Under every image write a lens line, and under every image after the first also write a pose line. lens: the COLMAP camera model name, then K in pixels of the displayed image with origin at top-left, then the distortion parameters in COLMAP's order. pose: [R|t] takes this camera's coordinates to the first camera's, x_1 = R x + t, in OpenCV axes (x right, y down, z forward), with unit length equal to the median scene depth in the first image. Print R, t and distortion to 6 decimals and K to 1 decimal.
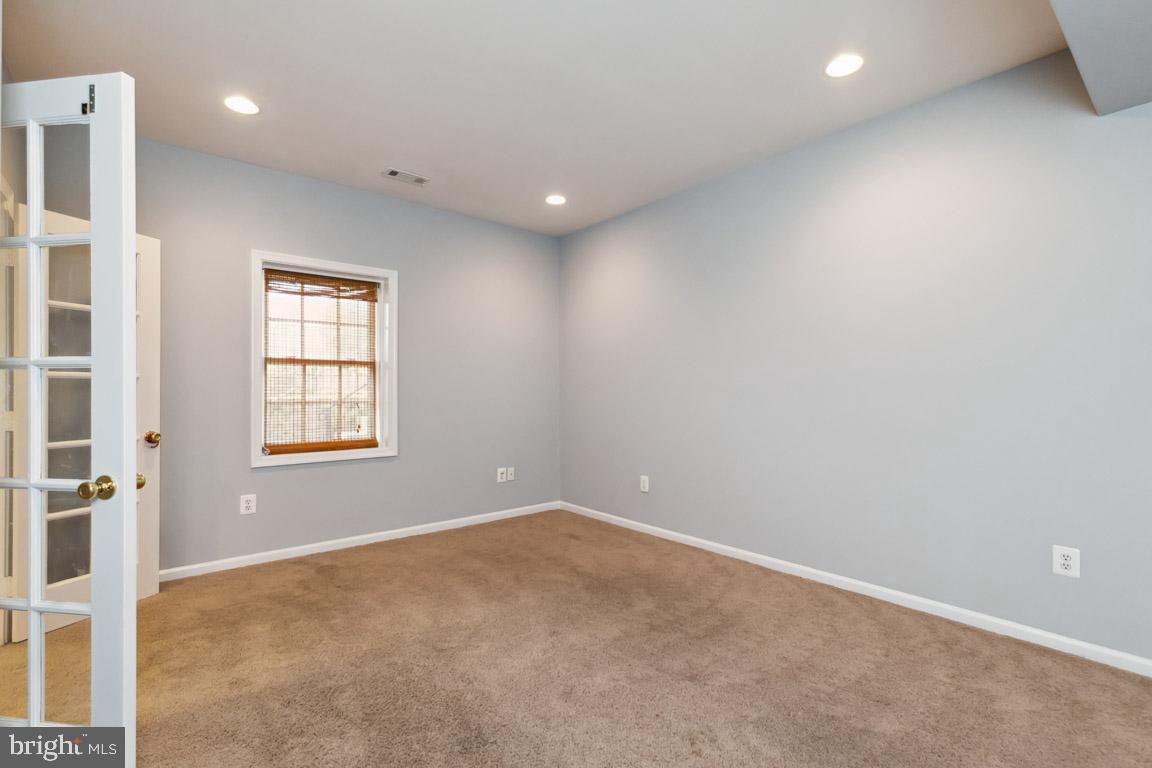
lens RADIAL K [[531.5, 0, 576.2], [0, 531.5, 380.2], [0, 0, 1]] dist [0.001729, -0.000417]
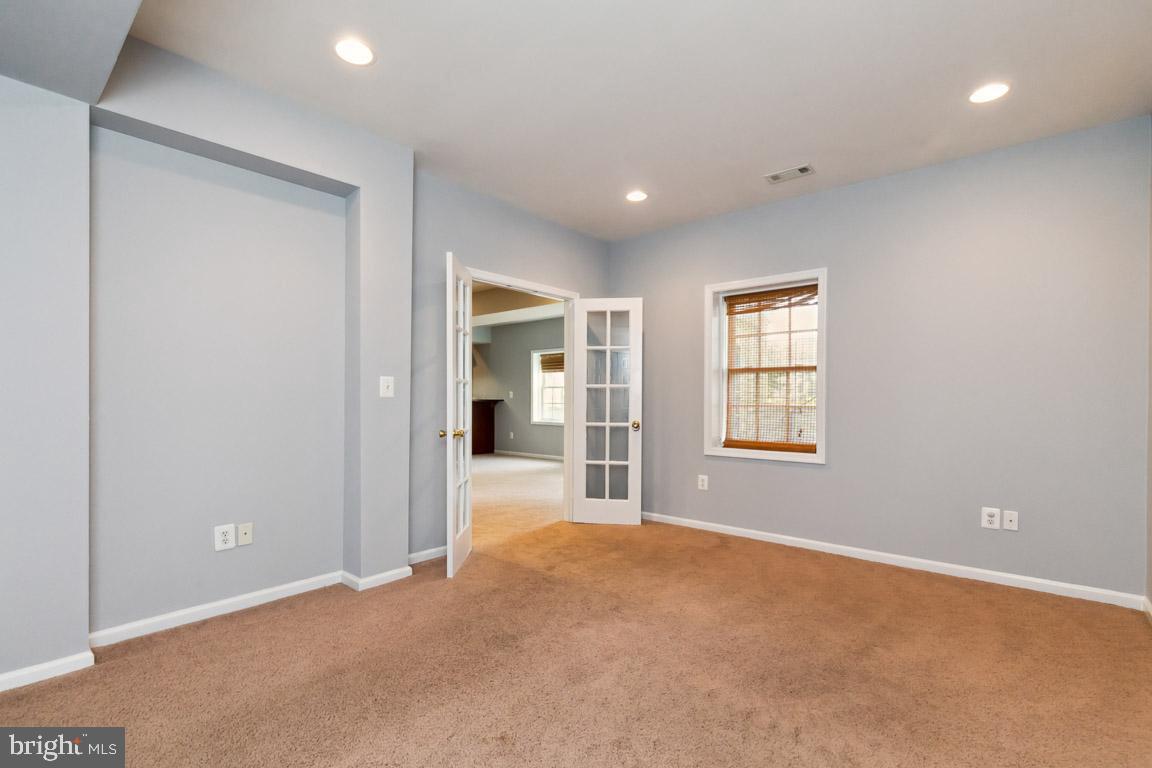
lens RADIAL K [[531.5, 0, 579.0], [0, 531.5, 392.9], [0, 0, 1]] dist [0.001729, -0.000417]
pose [[0.146481, -0.011564, -0.989146, 0.578764], [0.014547, 0.999849, -0.009535, 0.020285], [0.989107, -0.012993, 0.146627, 0.472049]]
